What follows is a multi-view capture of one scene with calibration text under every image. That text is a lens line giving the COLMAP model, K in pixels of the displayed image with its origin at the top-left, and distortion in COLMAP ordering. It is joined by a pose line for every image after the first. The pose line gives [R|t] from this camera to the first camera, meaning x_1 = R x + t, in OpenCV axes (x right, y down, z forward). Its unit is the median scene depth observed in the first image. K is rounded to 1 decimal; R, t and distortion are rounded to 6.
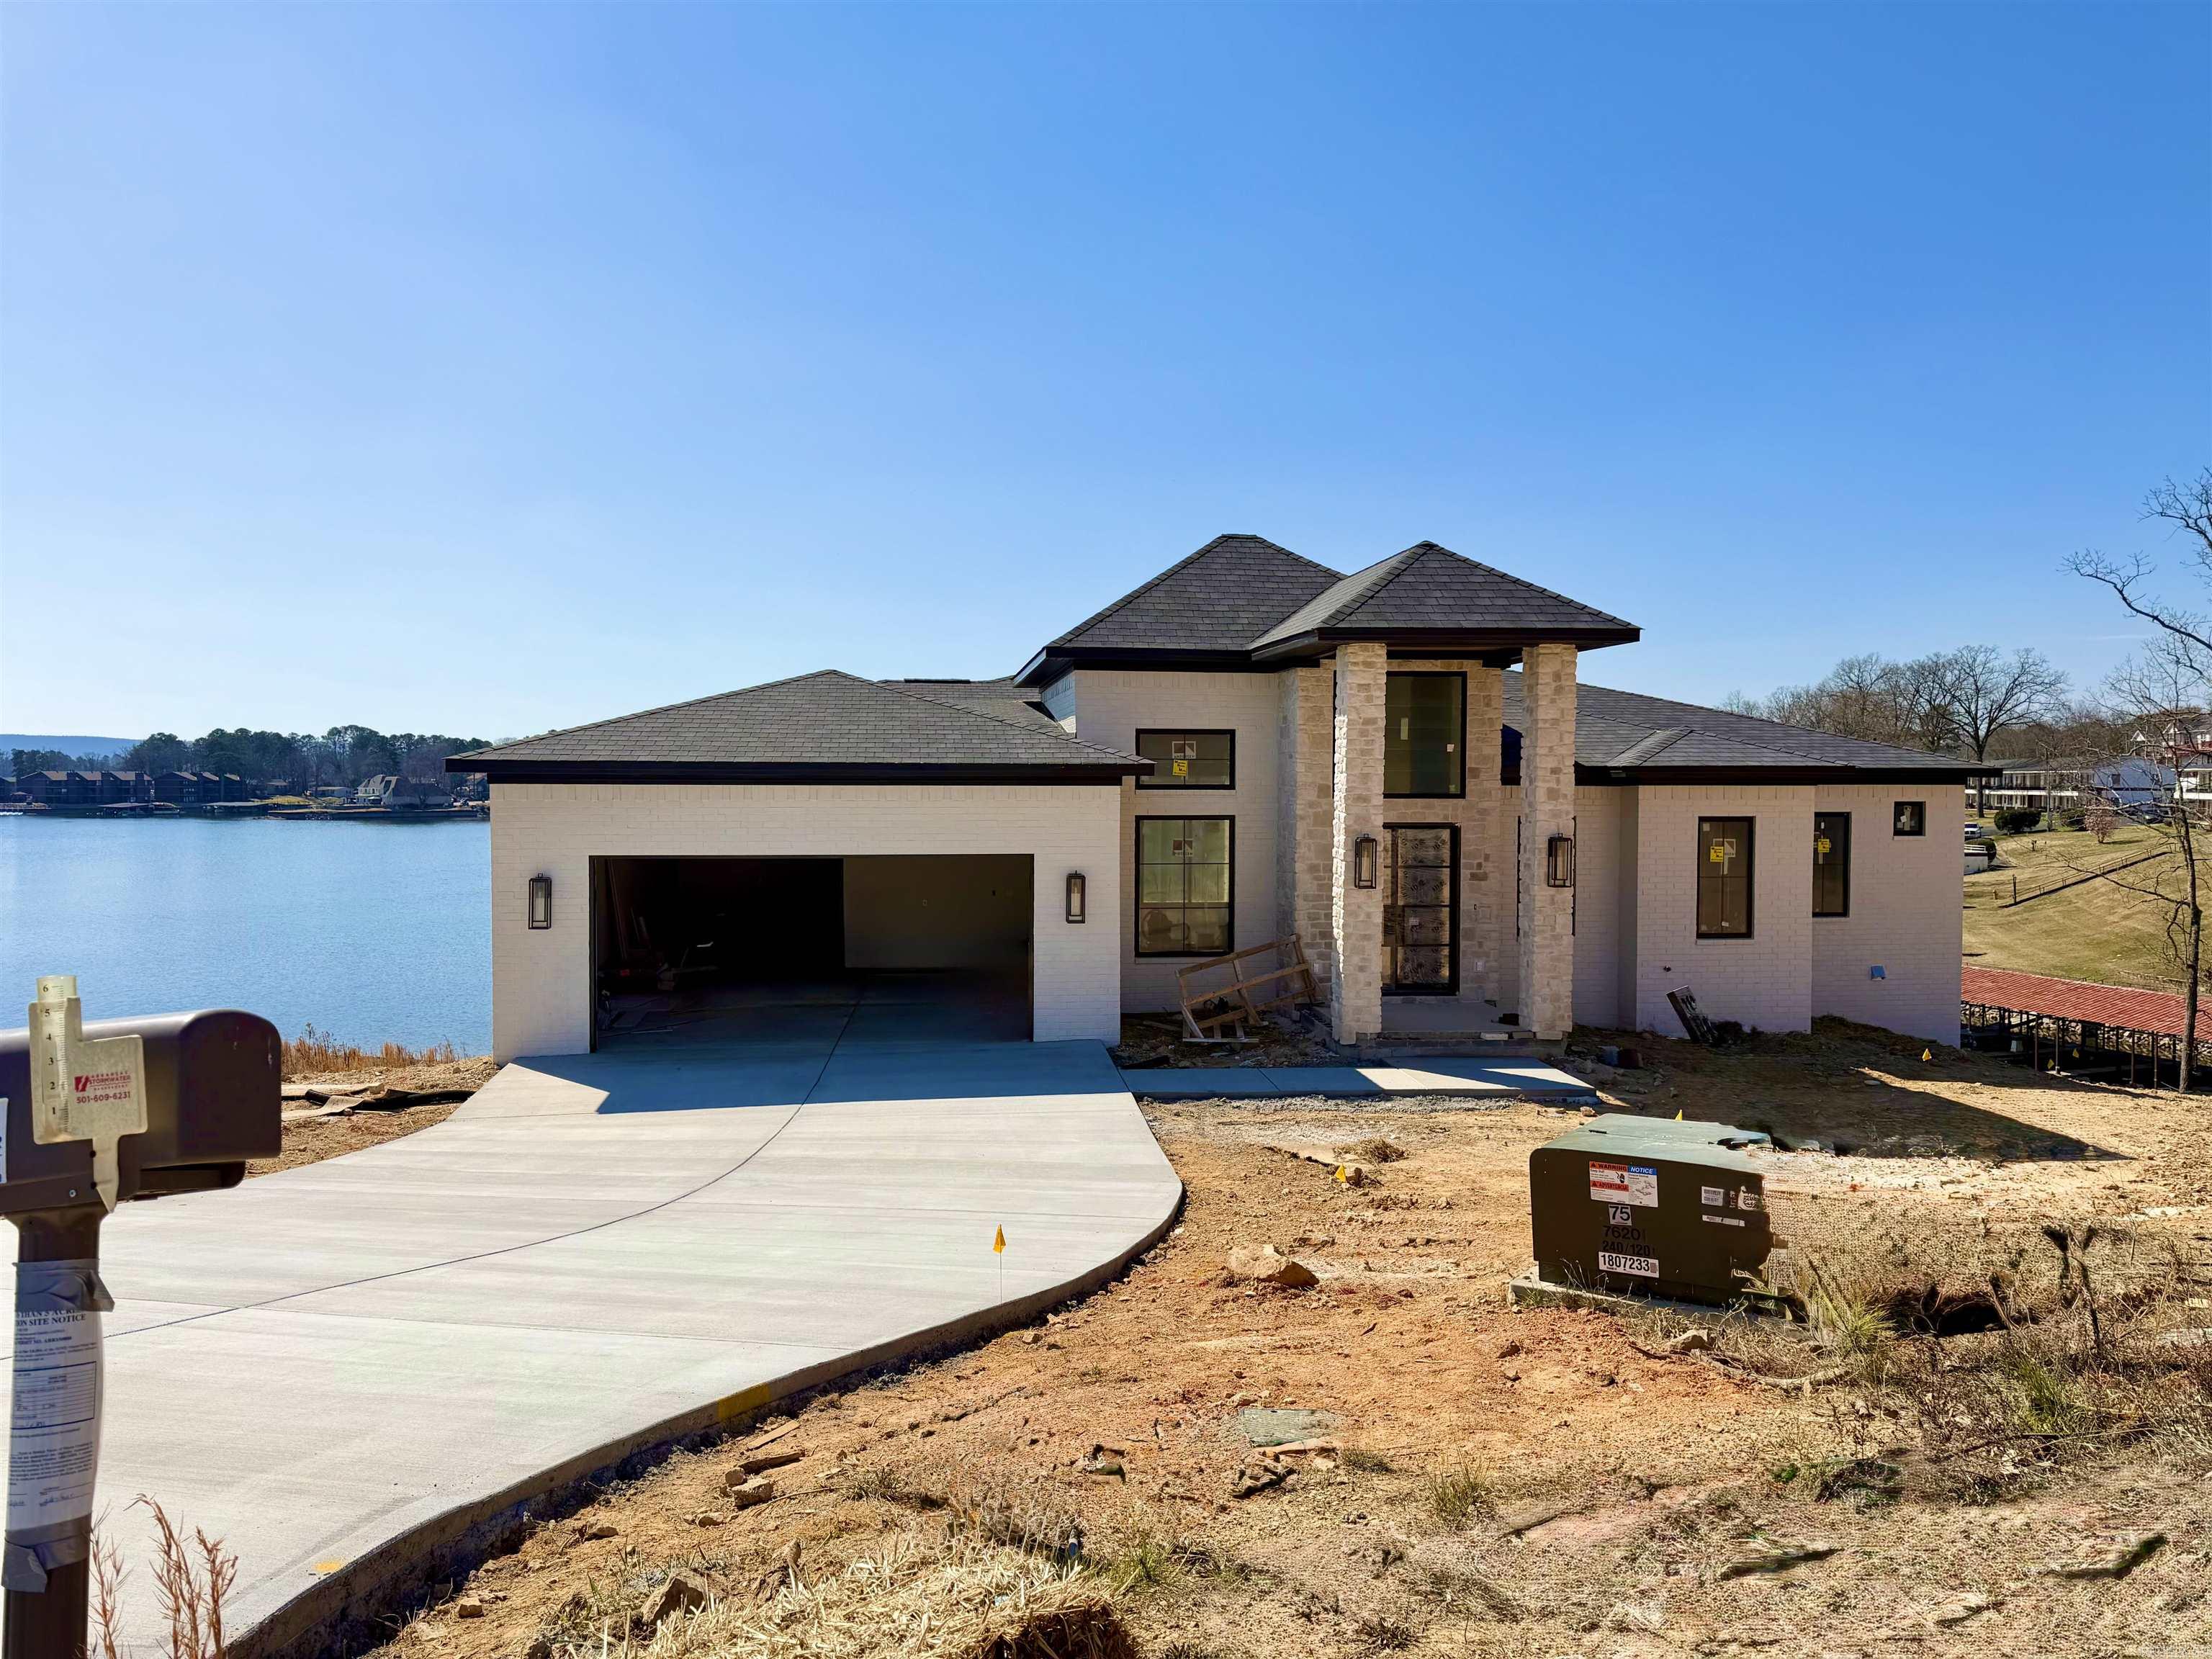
lens RADIAL K [[1495.9, 0, 1106.0], [0, 1495.9, 829.5], [0, 0, 1]] dist [0.046377, -0.082404]
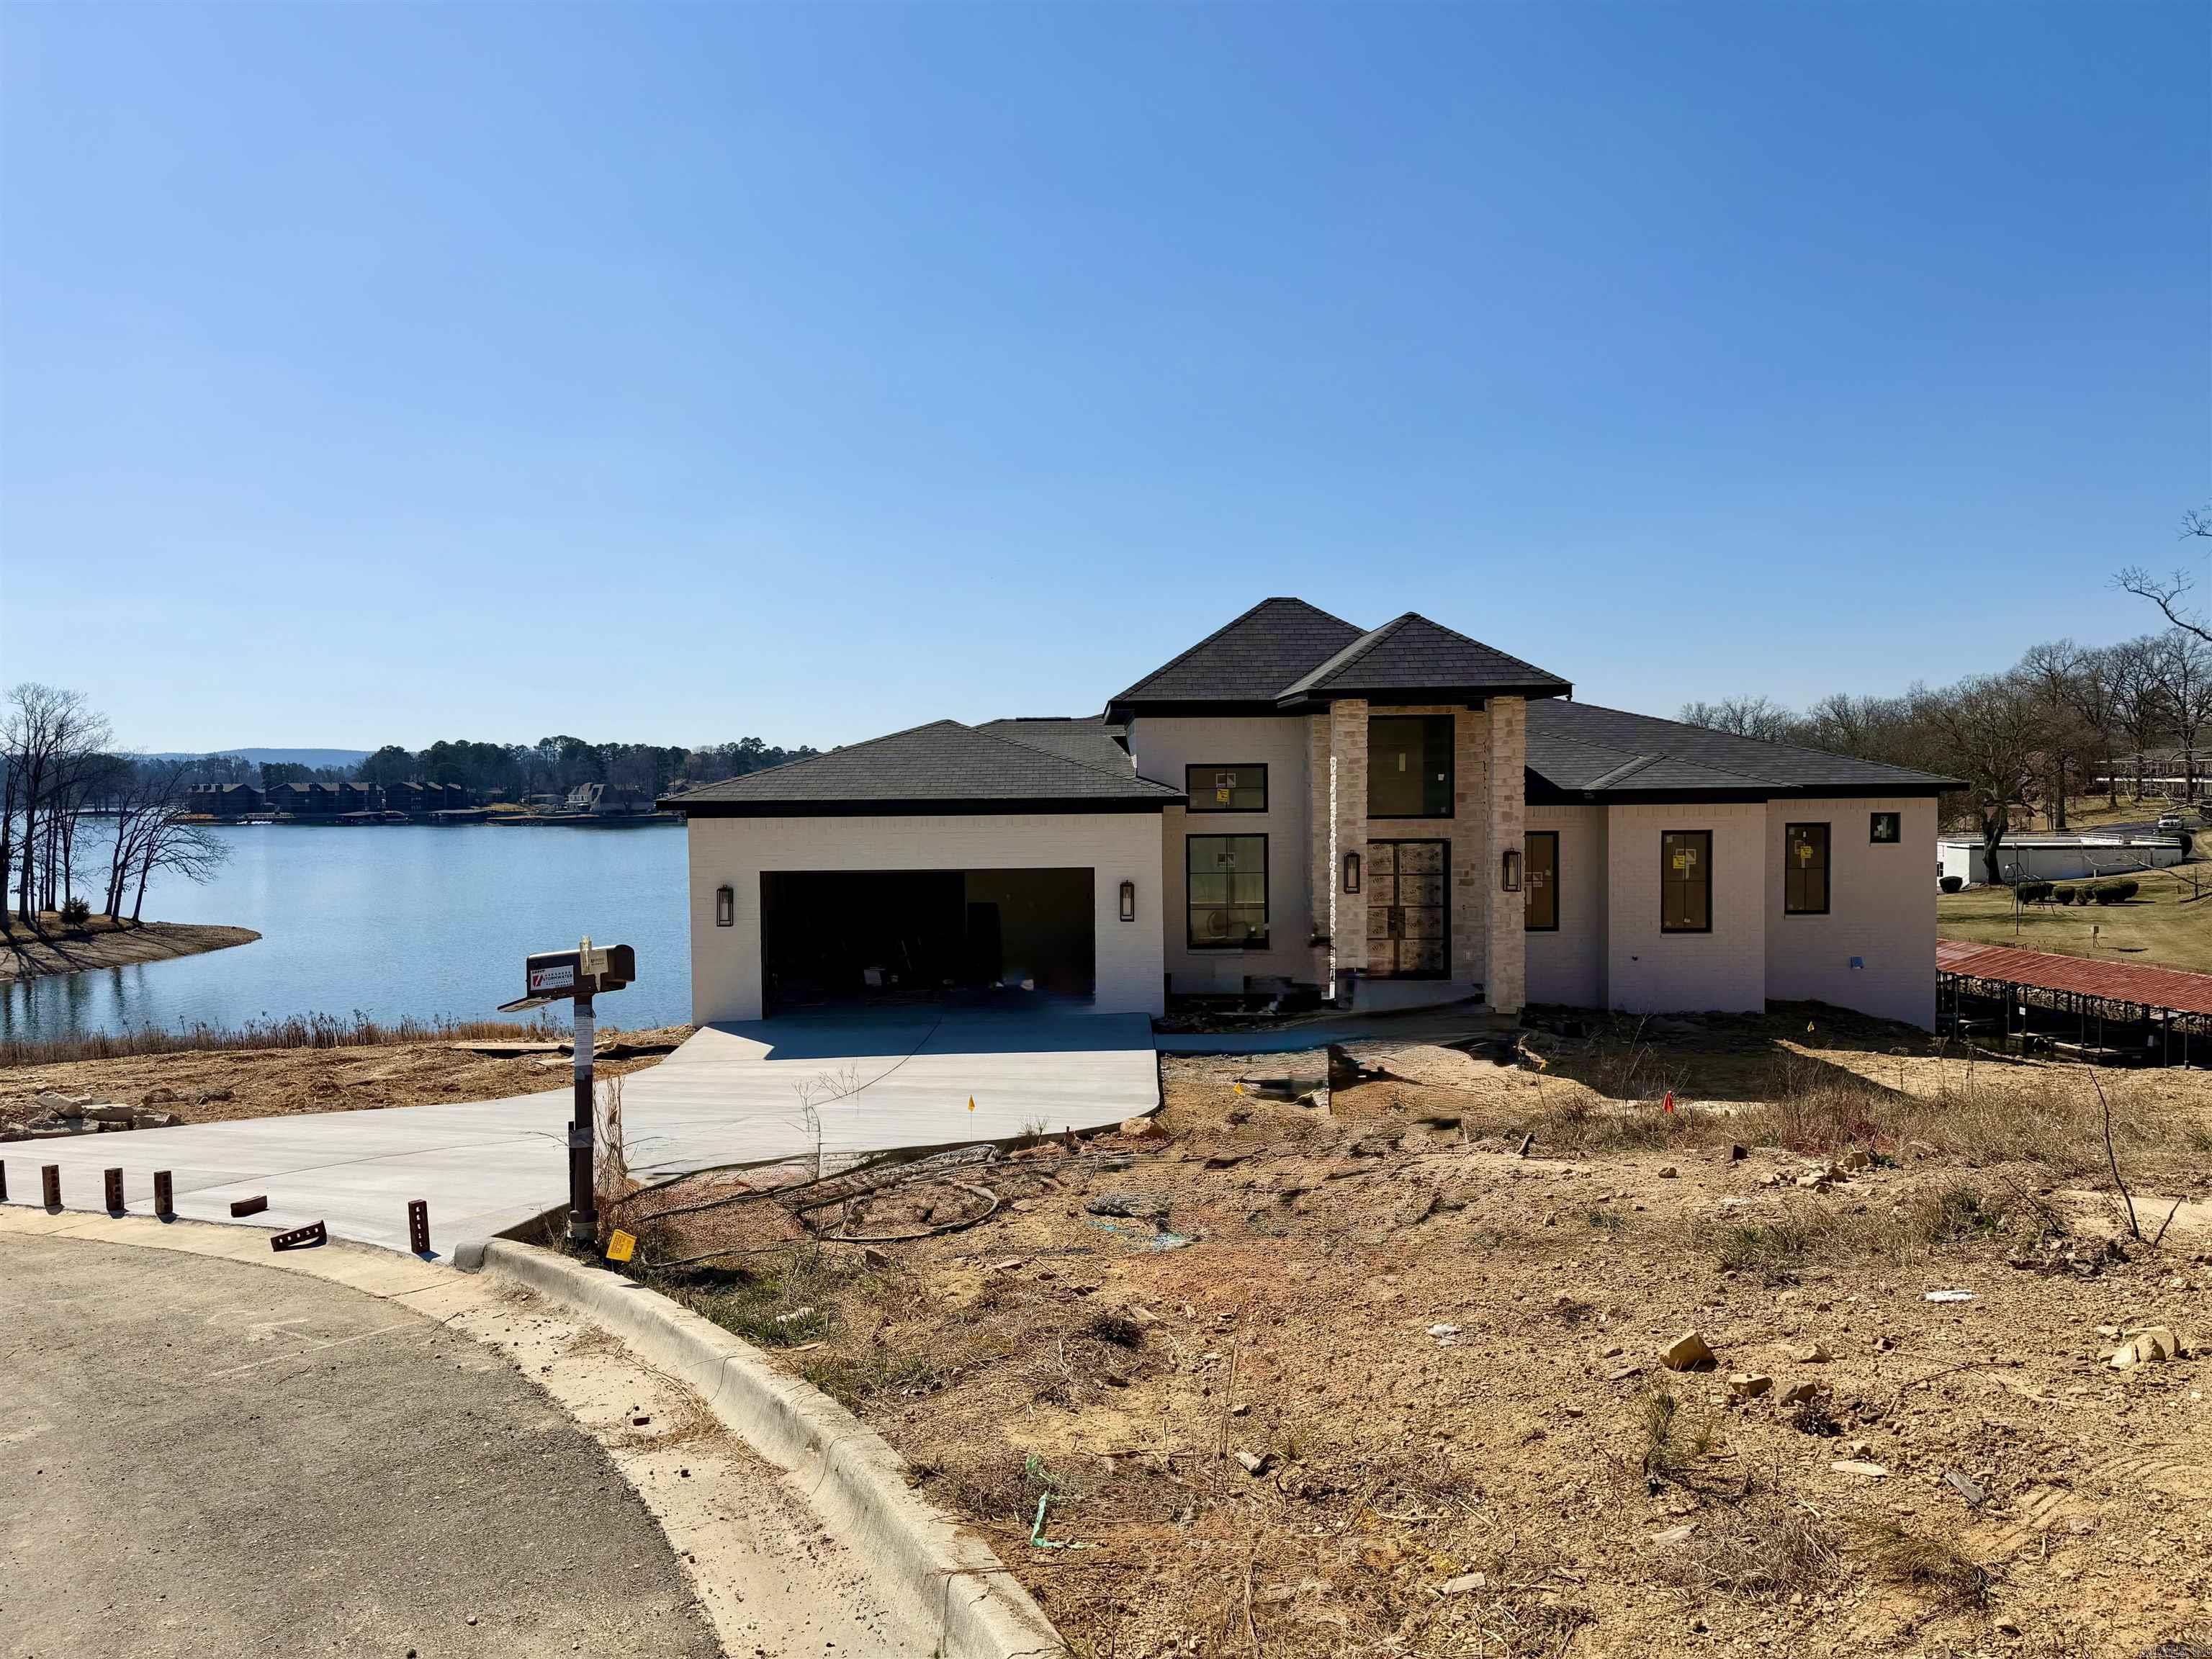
lens RADIAL K [[1495.9, 0, 1106.0], [0, 1495.9, 829.5], [0, 0, 1]] dist [0.046377, -0.082404]
pose [[0.993066, -0.009645, -0.117166, 0.101052], [0.009791, 0.999952, 0.000667, -0.015182], [0.117153, -0.001810, 0.993112, -0.245405]]
